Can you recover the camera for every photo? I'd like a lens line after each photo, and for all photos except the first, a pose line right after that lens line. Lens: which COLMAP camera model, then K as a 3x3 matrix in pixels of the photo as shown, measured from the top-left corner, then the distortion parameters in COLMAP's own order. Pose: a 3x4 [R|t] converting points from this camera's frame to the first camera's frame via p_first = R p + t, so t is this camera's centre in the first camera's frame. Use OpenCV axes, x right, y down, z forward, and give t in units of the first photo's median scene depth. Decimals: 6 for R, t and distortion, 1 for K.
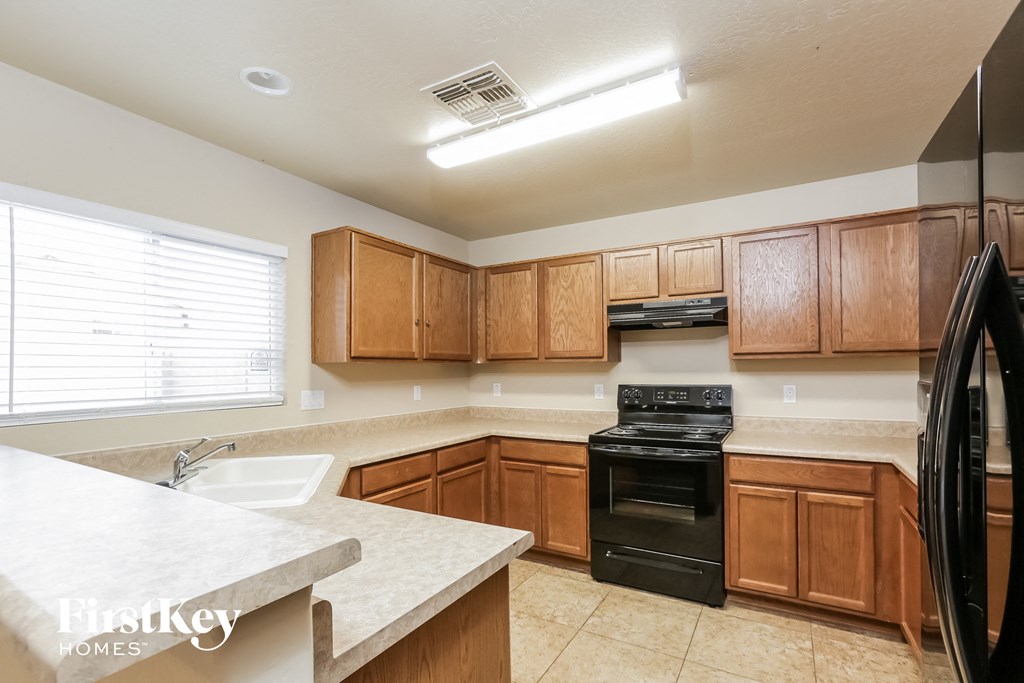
lens RADIAL K [[467.8, 0, 517.3], [0, 467.8, 360.3], [0, 0, 1]] dist [0.000180, 0.000062]
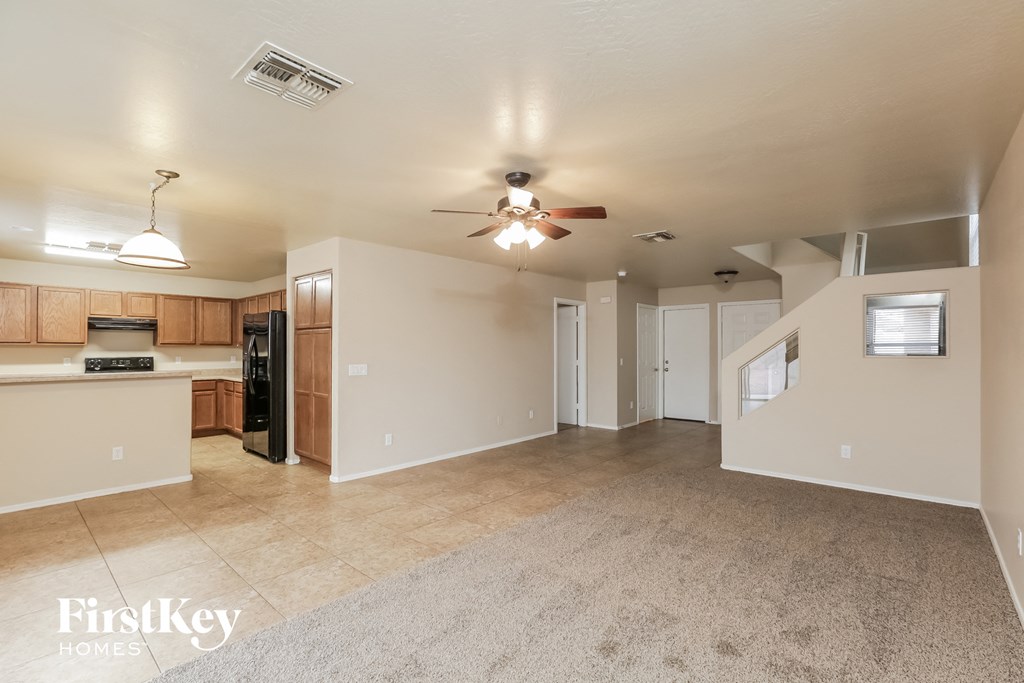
lens RADIAL K [[467.8, 0, 517.3], [0, 467.8, 360.3], [0, 0, 1]] dist [0.000180, 0.000062]
pose [[0.203152, -0.013623, 0.979052, -1.398283], [-0.016075, 0.999722, 0.017246, 0.002818], [-0.979015, -0.019242, 0.202876, -1.188755]]
